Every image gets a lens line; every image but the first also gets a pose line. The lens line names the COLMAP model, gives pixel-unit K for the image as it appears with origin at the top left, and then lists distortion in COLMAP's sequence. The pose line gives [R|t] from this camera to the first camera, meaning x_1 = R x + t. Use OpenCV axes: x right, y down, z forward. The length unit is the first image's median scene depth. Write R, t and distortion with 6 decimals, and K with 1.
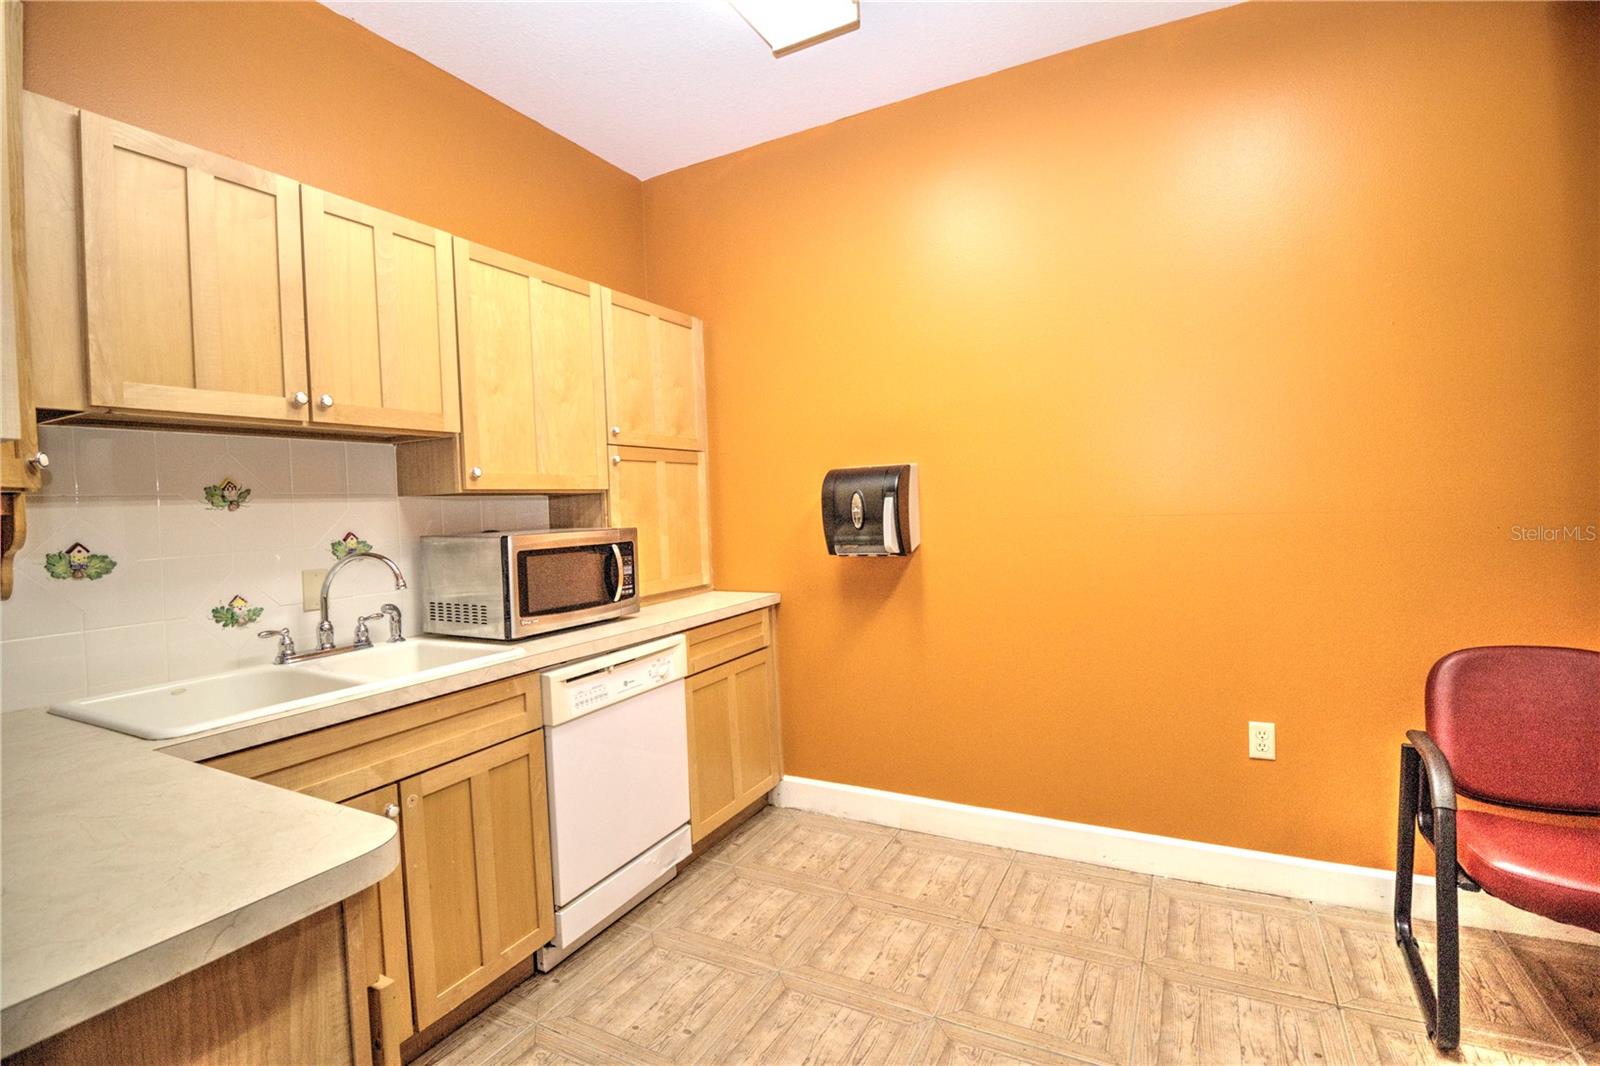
lens RADIAL K [[741.9, 0, 795.9], [0, 741.9, 529.4], [0, 0, 1]] dist [-0.001192, -0.001353]
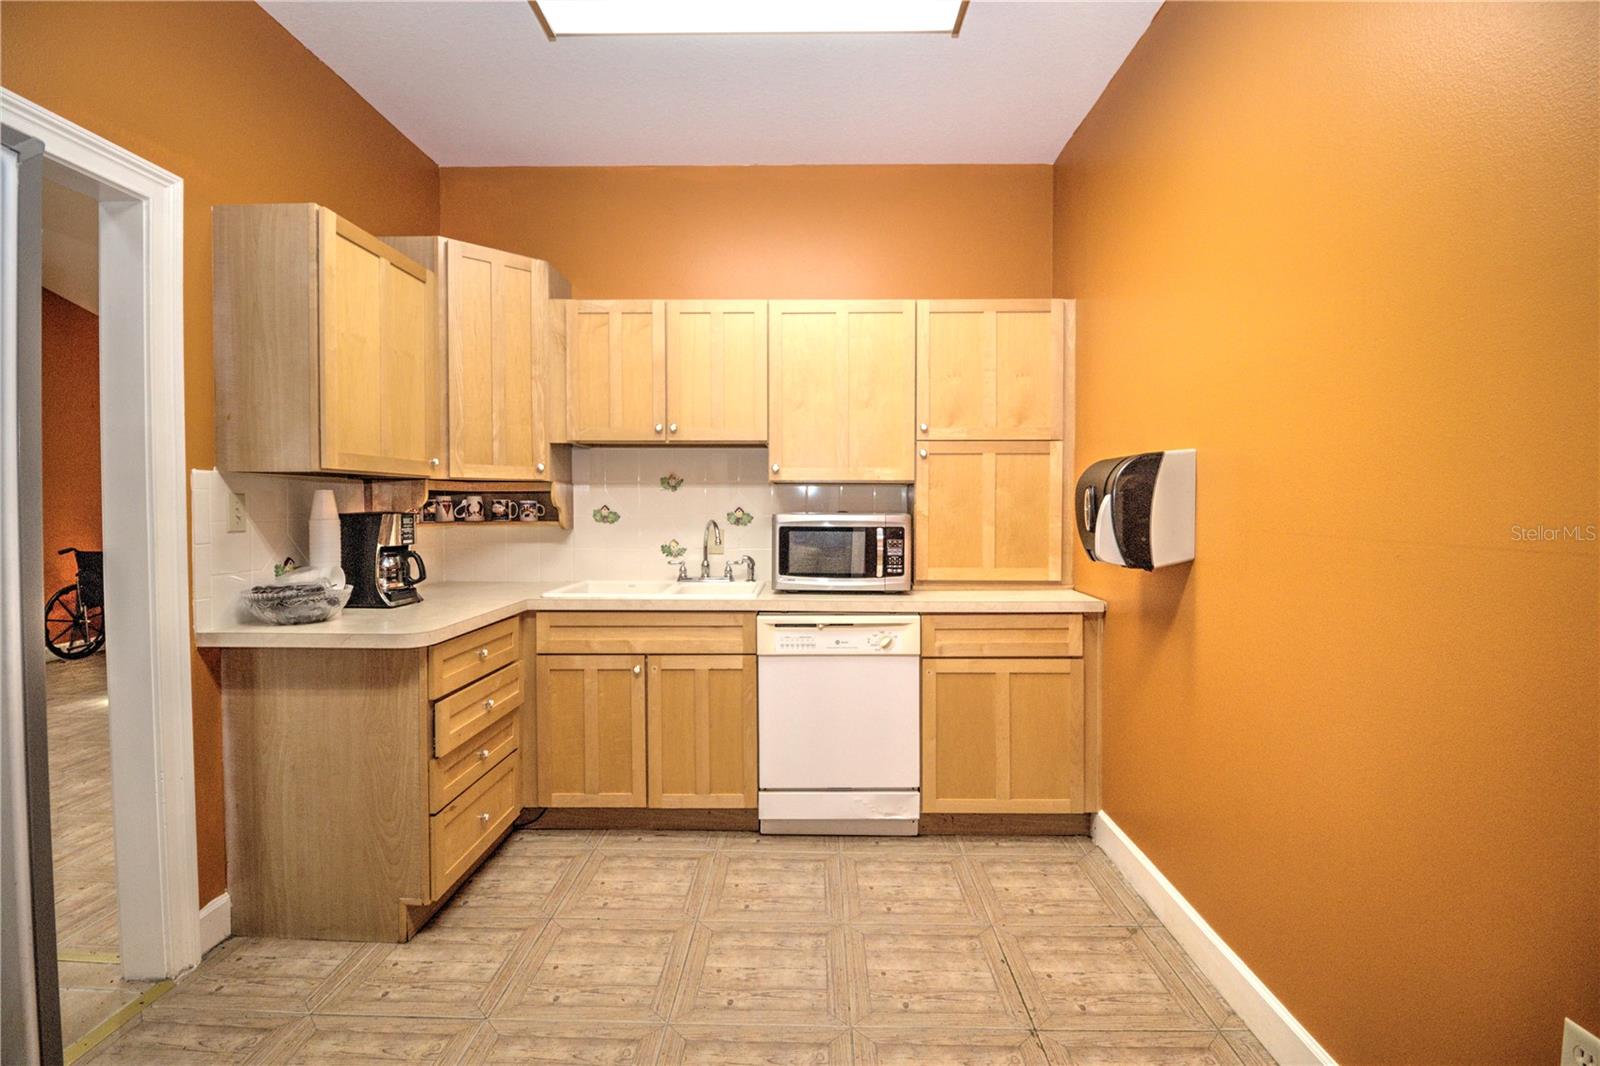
lens RADIAL K [[741.9, 0, 801.7], [0, 741.9, 525.0], [0, 0, 1]] dist [-0.001192, -0.001353]
pose [[0.454840, 0.066340, -0.888099, 0.835633], [-0.047540, 0.997608, 0.050172, -0.042483], [0.889303, 0.019400, 0.456906, 0.407667]]
